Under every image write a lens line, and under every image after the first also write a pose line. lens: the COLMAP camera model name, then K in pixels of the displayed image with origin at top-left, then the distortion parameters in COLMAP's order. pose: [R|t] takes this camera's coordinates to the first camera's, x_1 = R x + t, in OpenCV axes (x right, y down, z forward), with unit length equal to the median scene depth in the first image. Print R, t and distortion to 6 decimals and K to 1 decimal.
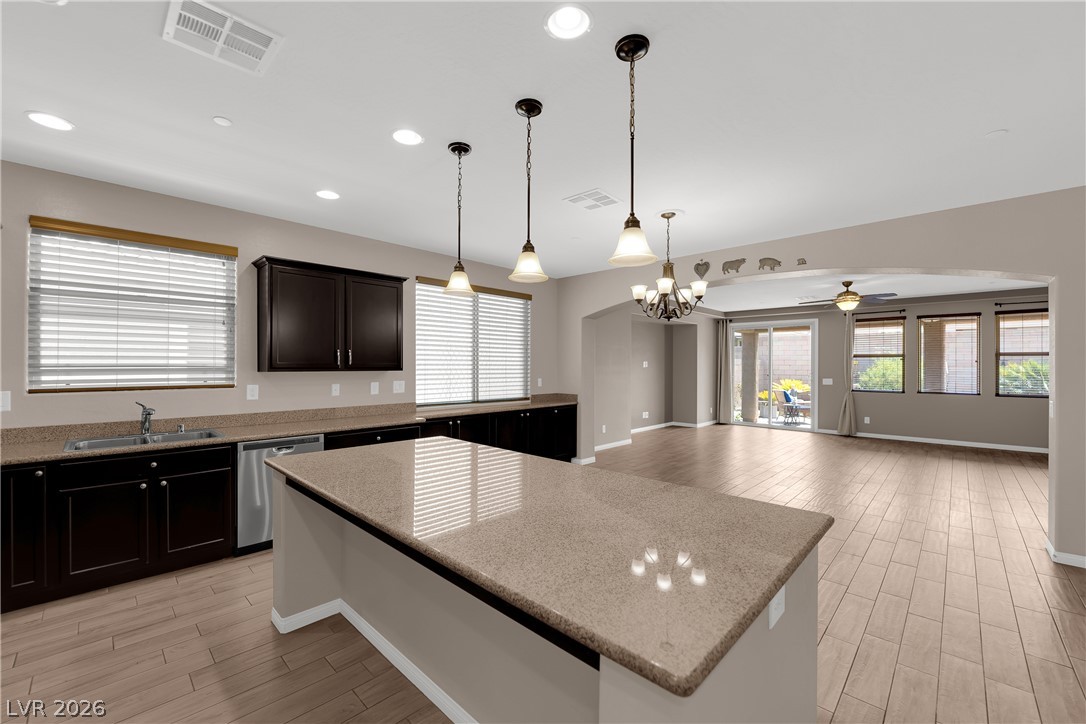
lens RADIAL K [[437.7, 0, 537.6], [0, 437.7, 363.1], [0, 0, 1]] dist [-0.008624, -0.003438]
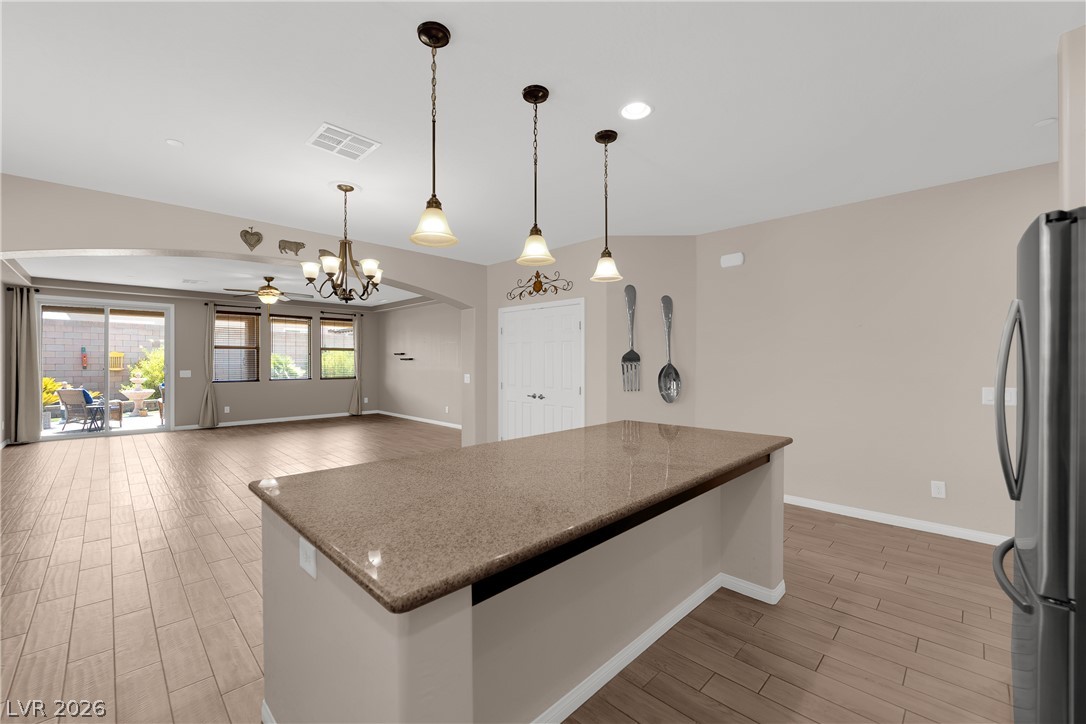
lens RADIAL K [[437.7, 0, 537.4], [0, 437.7, 359.9], [0, 0, 1]] dist [-0.008624, -0.003438]
pose [[0.018071, -0.001347, 0.999836, -0.412615], [-0.003824, 0.999992, 0.001416, 0.013981], [-0.999829, -0.003849, 0.018066, 0.390384]]
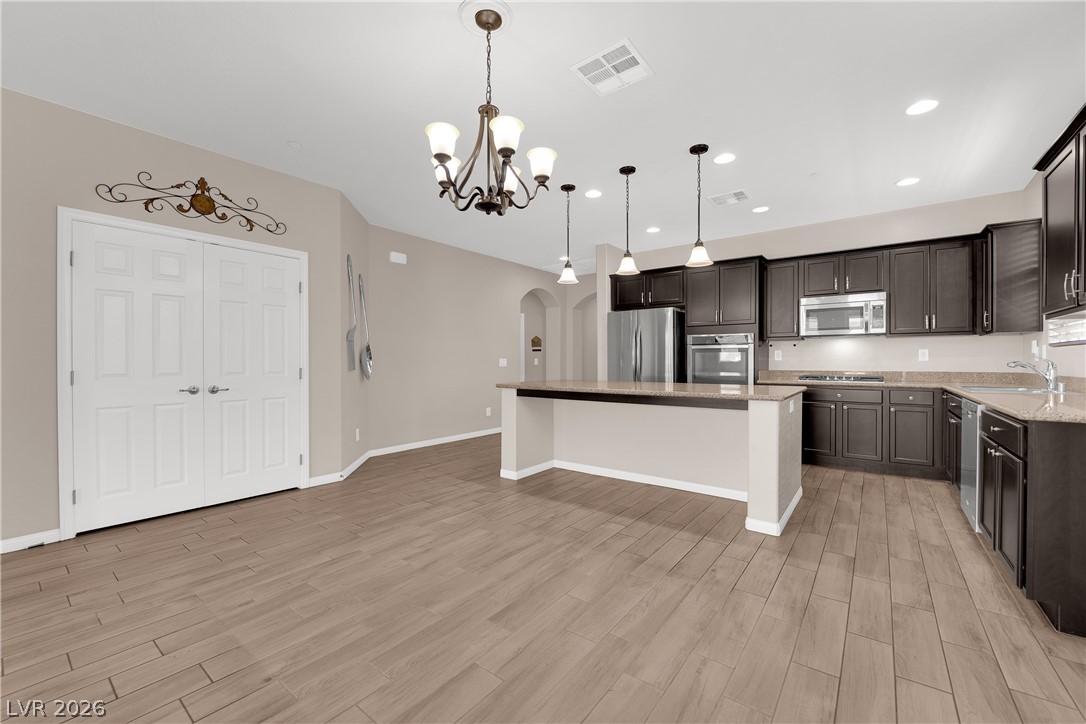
lens RADIAL K [[437.7, 0, 537.8], [0, 437.7, 362.4], [0, 0, 1]] dist [-0.008624, -0.003438]
pose [[-0.994231, -0.003147, -0.107219, 0.198189], [-0.002839, 0.999991, -0.003019, 0.062228], [0.107227, -0.002697, -0.994231, 1.041566]]
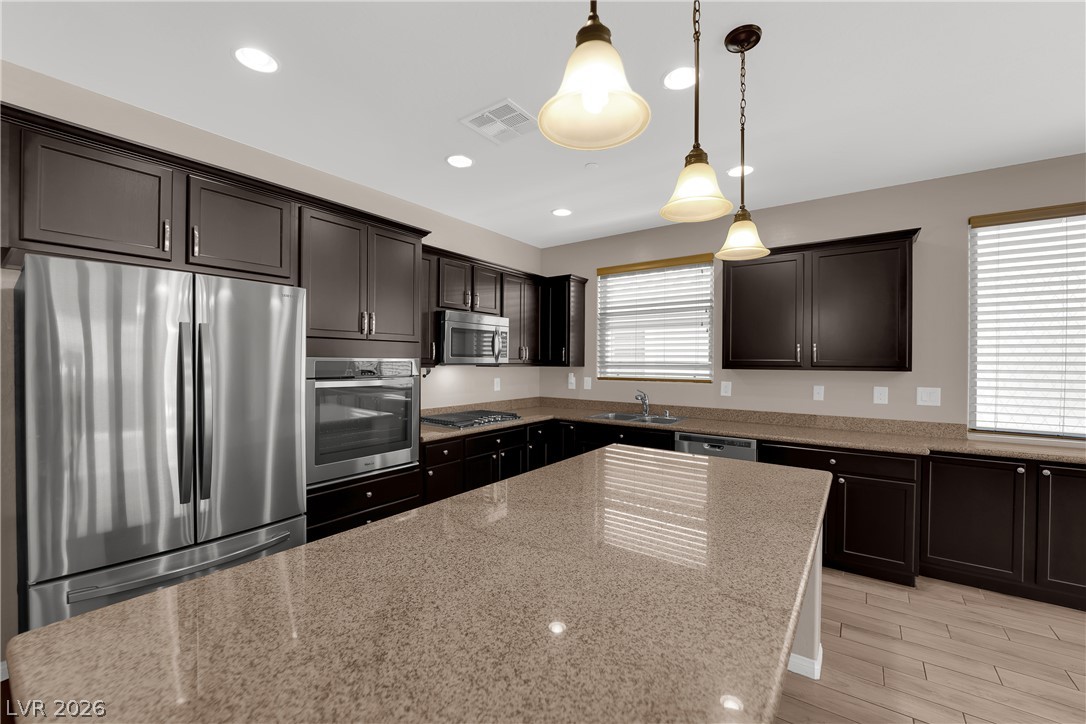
lens RADIAL K [[437.7, 0, 540.1], [0, 437.7, 362.4], [0, 0, 1]] dist [-0.008624, -0.003438]
pose [[0.137107, 0.000619, -0.990556, 0.208927], [-0.001849, 0.999998, 0.000369, 0.003351], [0.990555, 0.001780, 0.137108, 0.284769]]
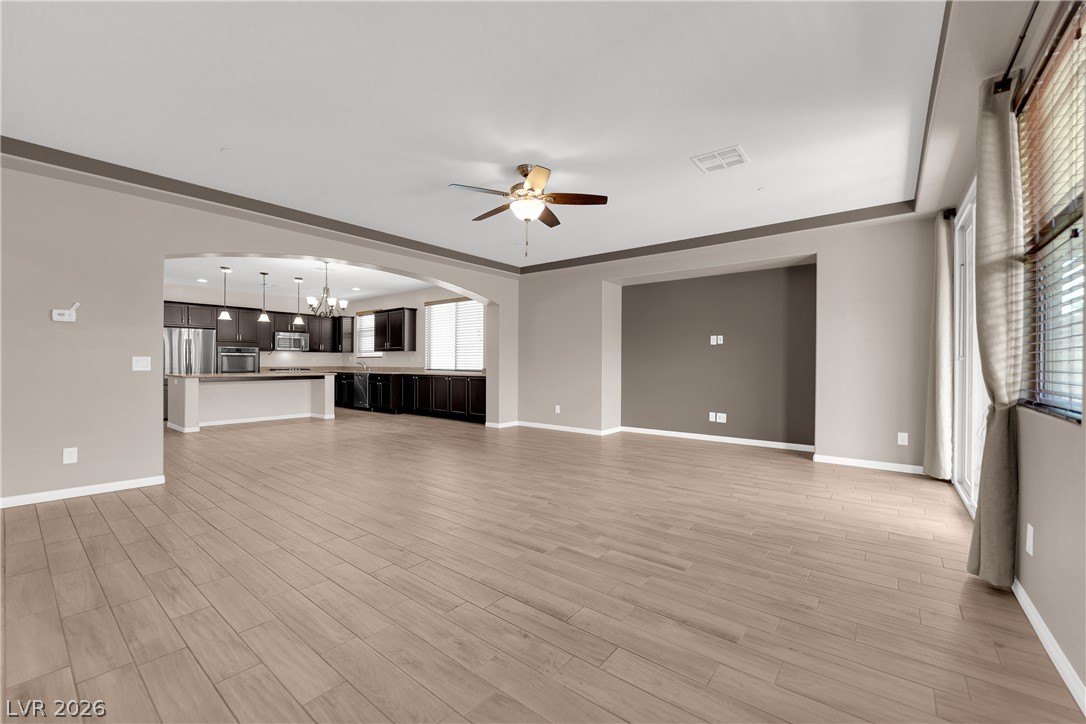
lens RADIAL K [[437.7, 0, 540.1], [0, 437.7, 367.8], [0, 0, 1]] dist [-0.008624, -0.003438]
pose [[0.097031, 0.007715, -0.995251, 1.500818], [0.001443, 0.999968, 0.007893, 0.066870], [0.995280, -0.002202, 0.097016, 1.158164]]
